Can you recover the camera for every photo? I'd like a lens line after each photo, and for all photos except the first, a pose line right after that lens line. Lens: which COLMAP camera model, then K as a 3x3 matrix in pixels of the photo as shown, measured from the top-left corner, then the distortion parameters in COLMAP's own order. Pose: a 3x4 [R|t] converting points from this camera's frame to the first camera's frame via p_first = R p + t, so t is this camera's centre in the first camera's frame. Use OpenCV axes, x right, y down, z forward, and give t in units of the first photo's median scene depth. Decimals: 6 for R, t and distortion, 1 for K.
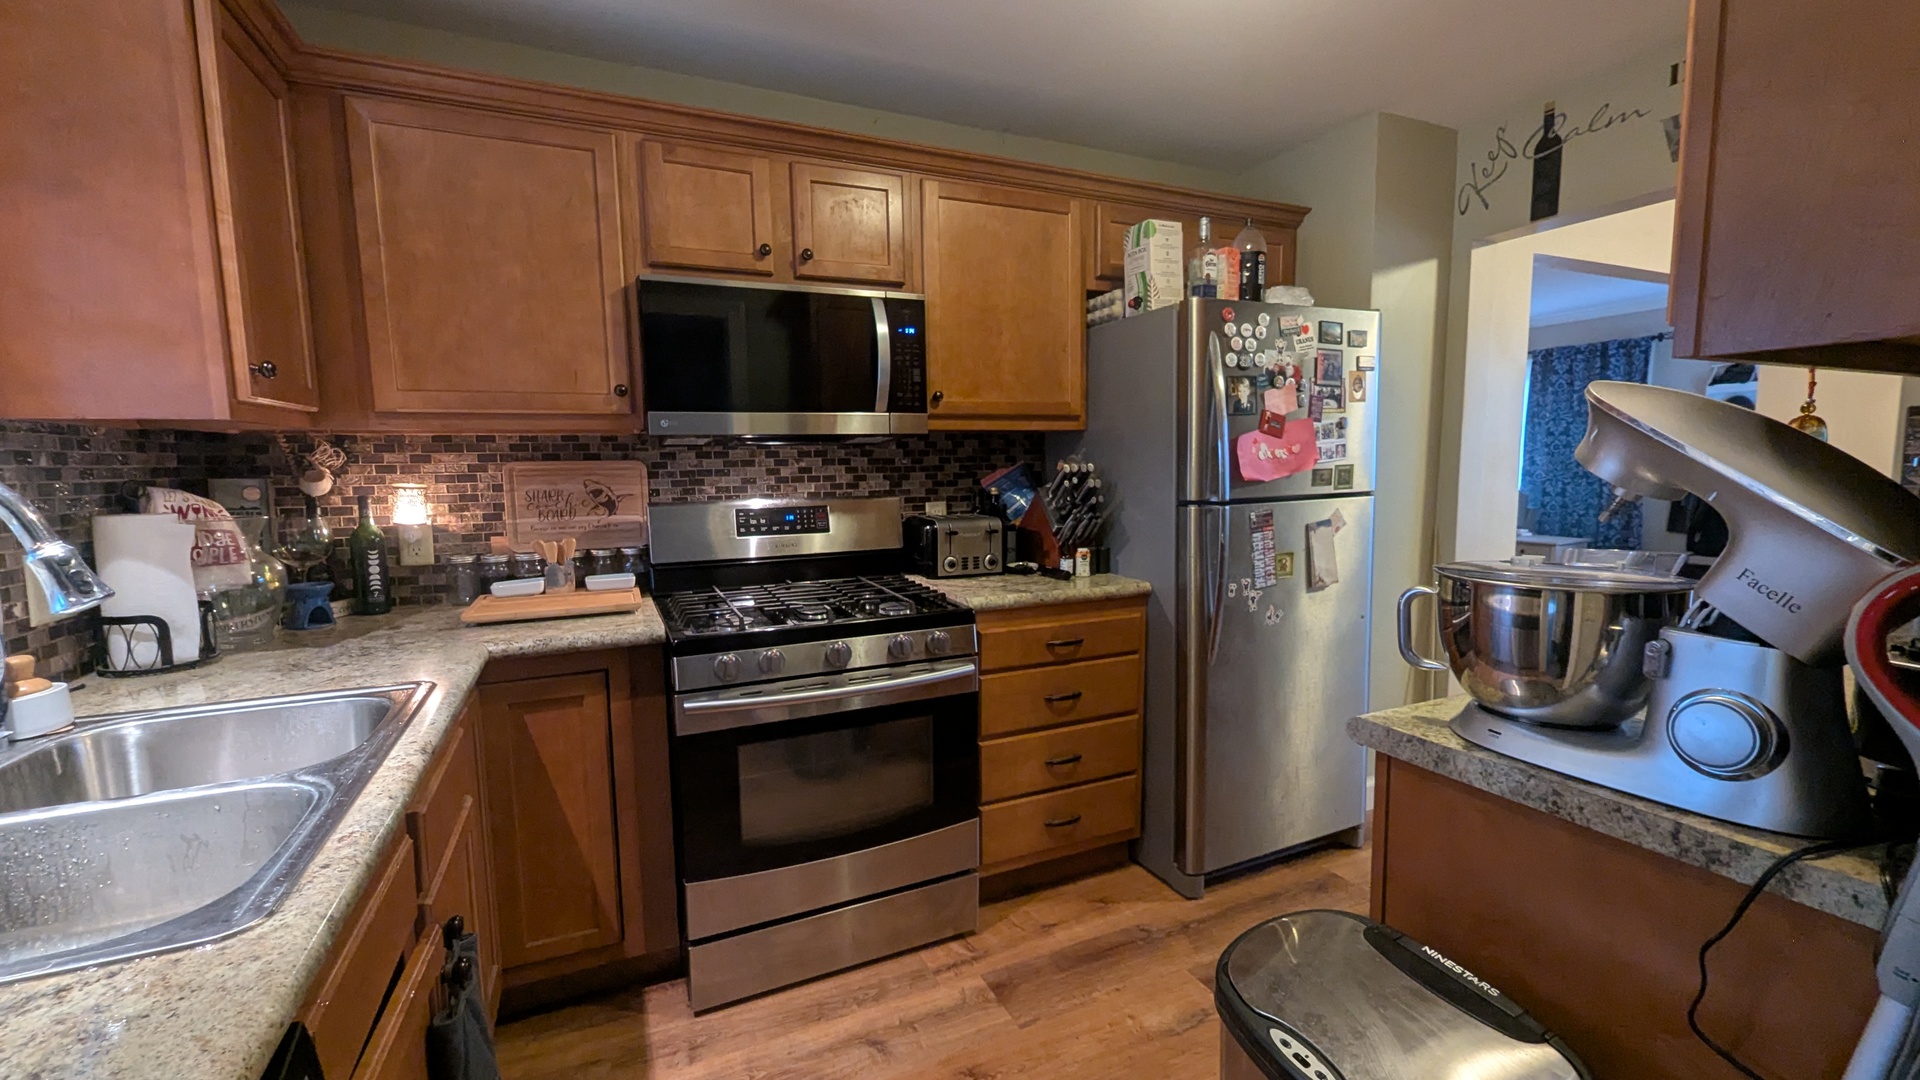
lens RADIAL K [[794.9, 0, 965.0], [0, 794.9, 545.6], [0, 0, 1]] dist [-0.001277, -0.000237]
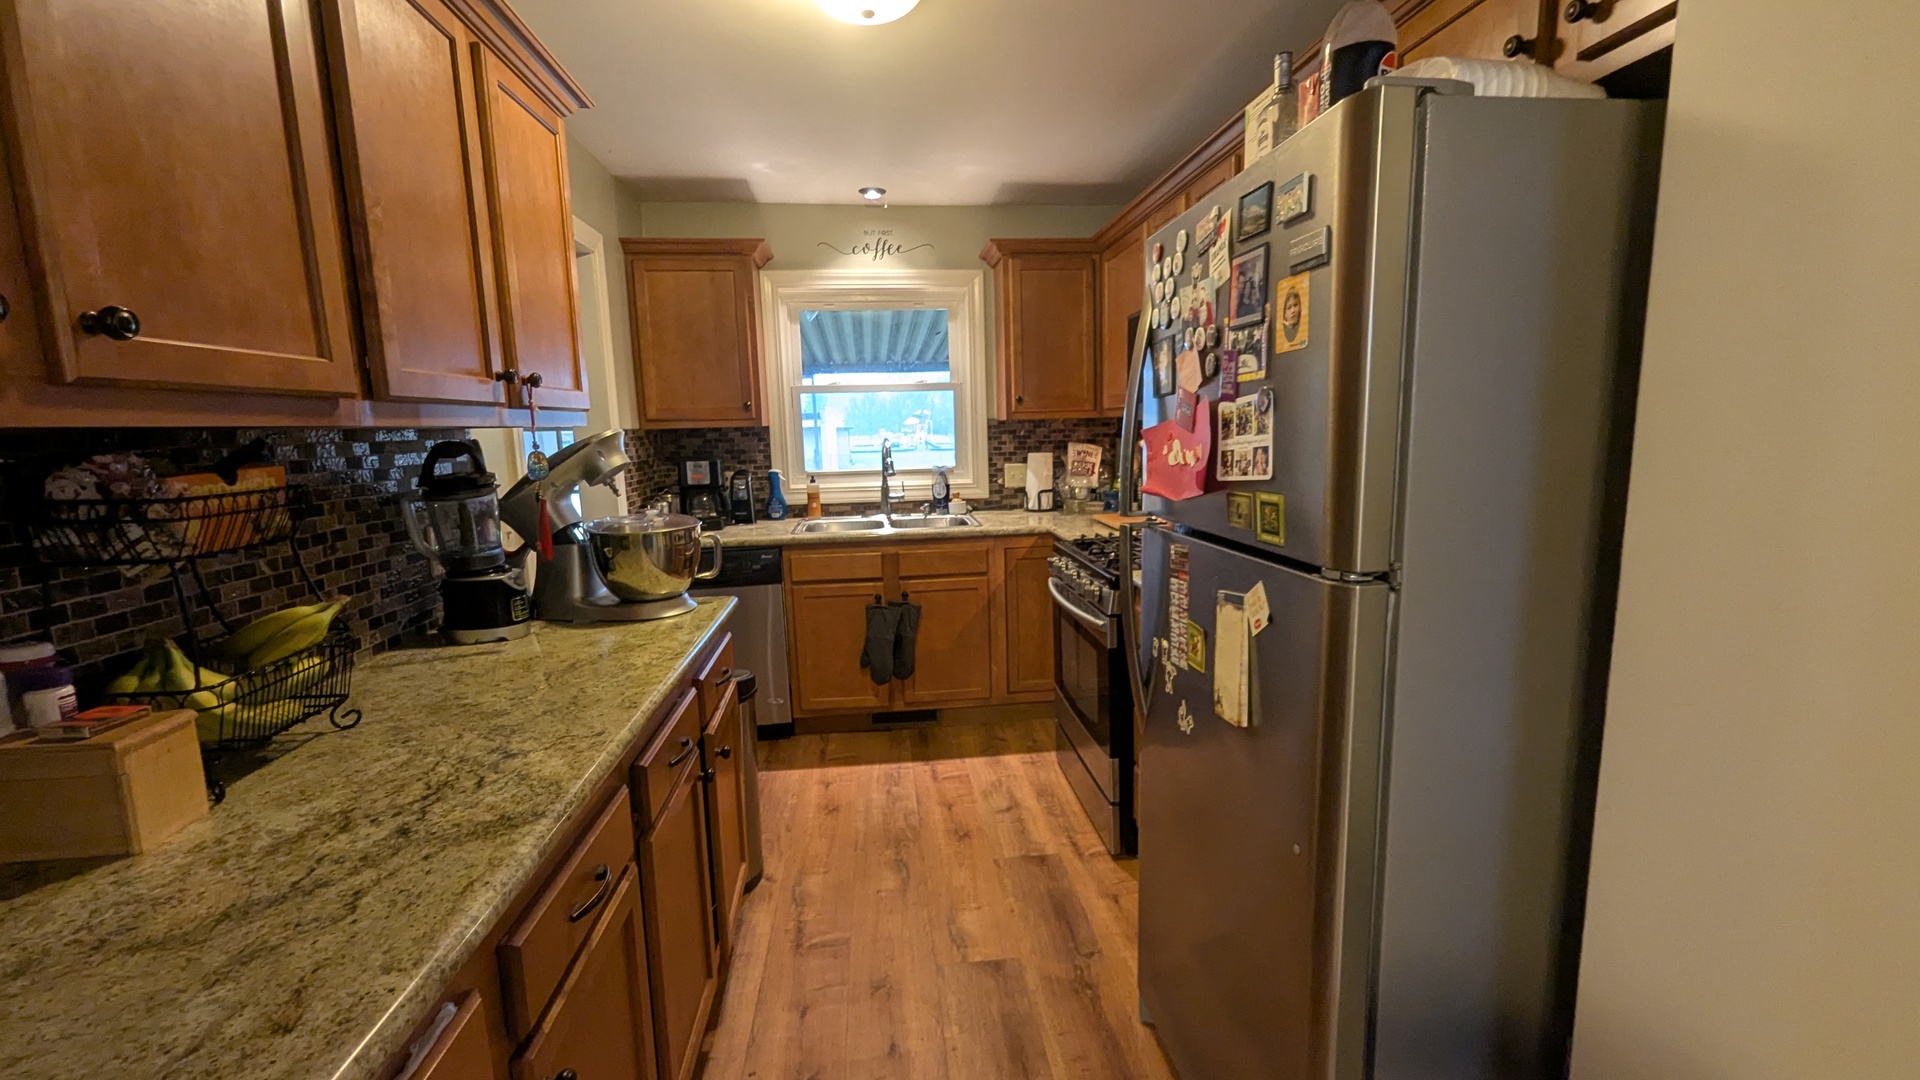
lens RADIAL K [[794.9, 0, 965.0], [0, 794.9, 545.6], [0, 0, 1]] dist [-0.001277, -0.000237]
pose [[-0.321686, 0.166068, -0.932169, 1.171309], [-0.070487, 0.977567, 0.198481, -0.181756], [0.944219, 0.129555, -0.302764, 1.181987]]
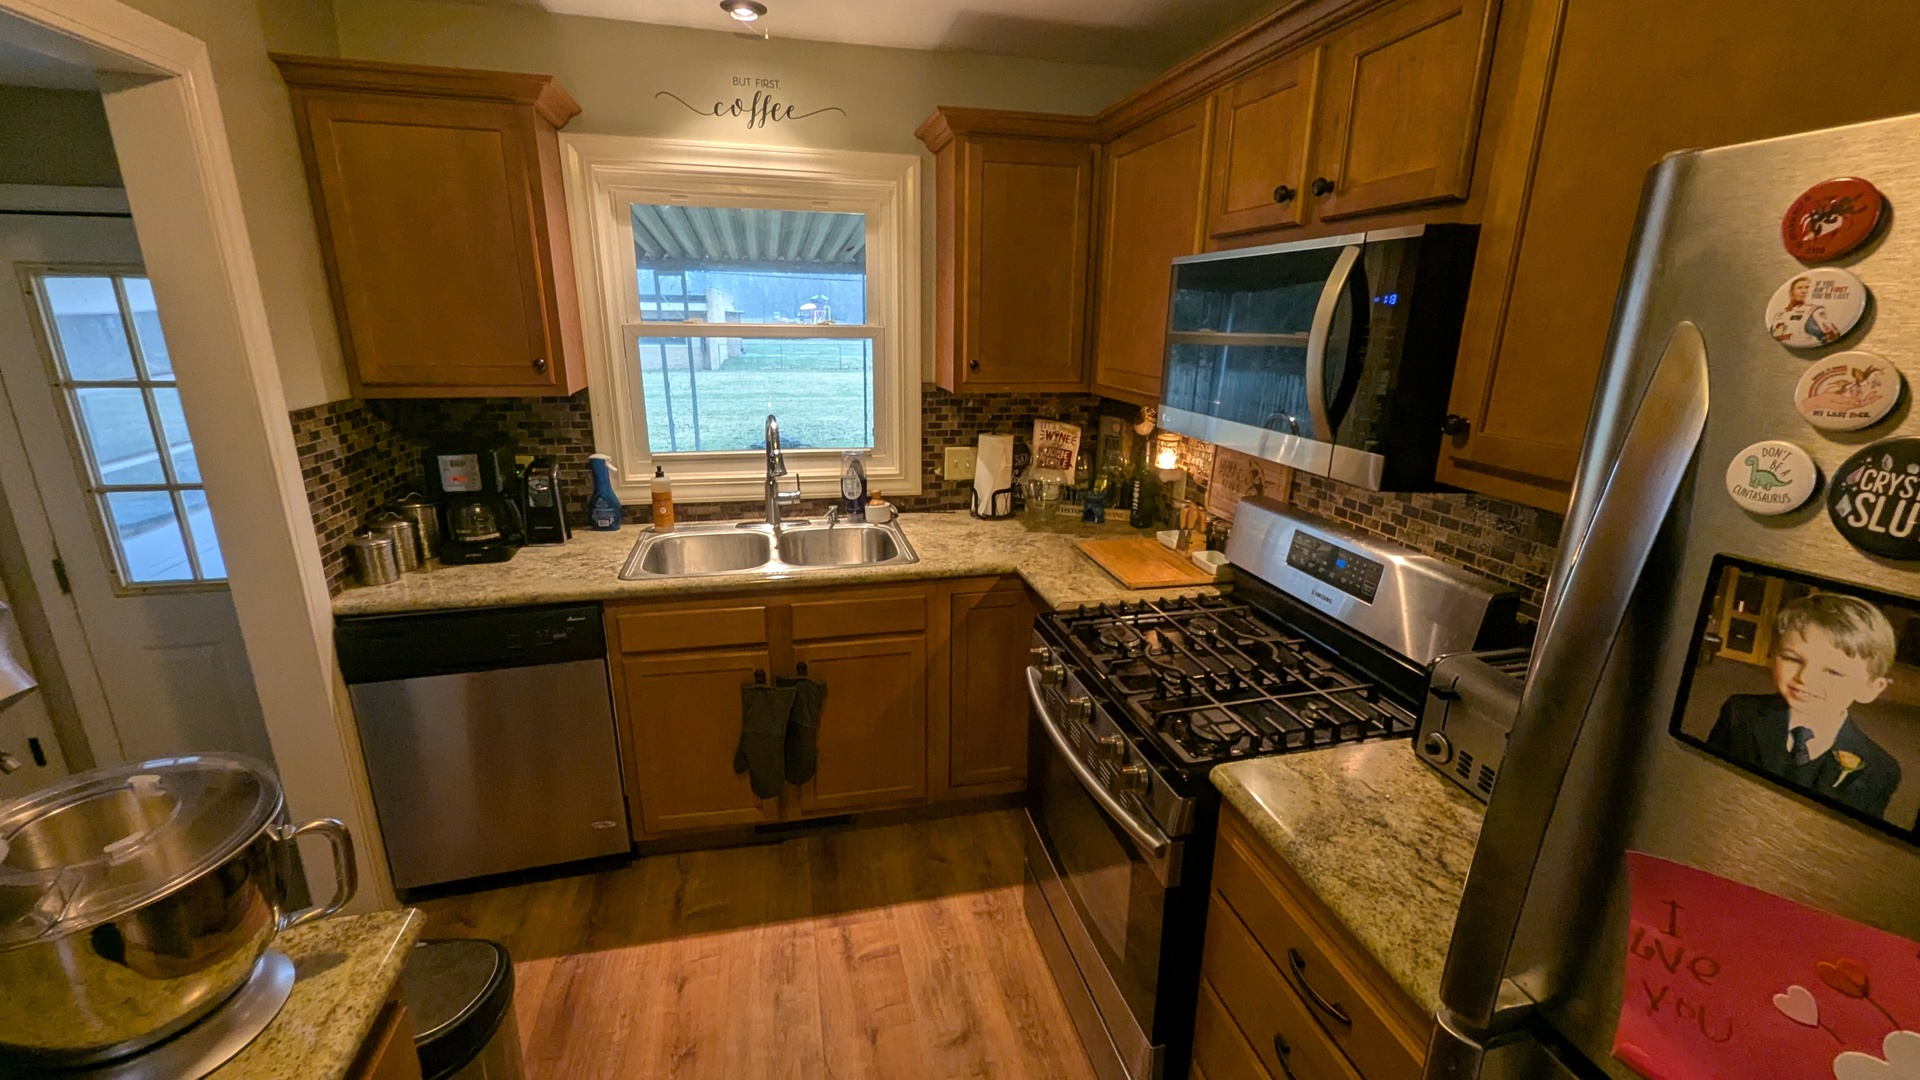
lens RADIAL K [[794.9, 0, 965.0], [0, 794.9, 545.6], [0, 0, 1]] dist [-0.001277, -0.000237]
pose [[-0.206115, 0.288901, -0.934908, 0.601651], [-0.117250, 0.941248, 0.316710, -0.279580], [0.971478, 0.174897, -0.160132, 0.935030]]
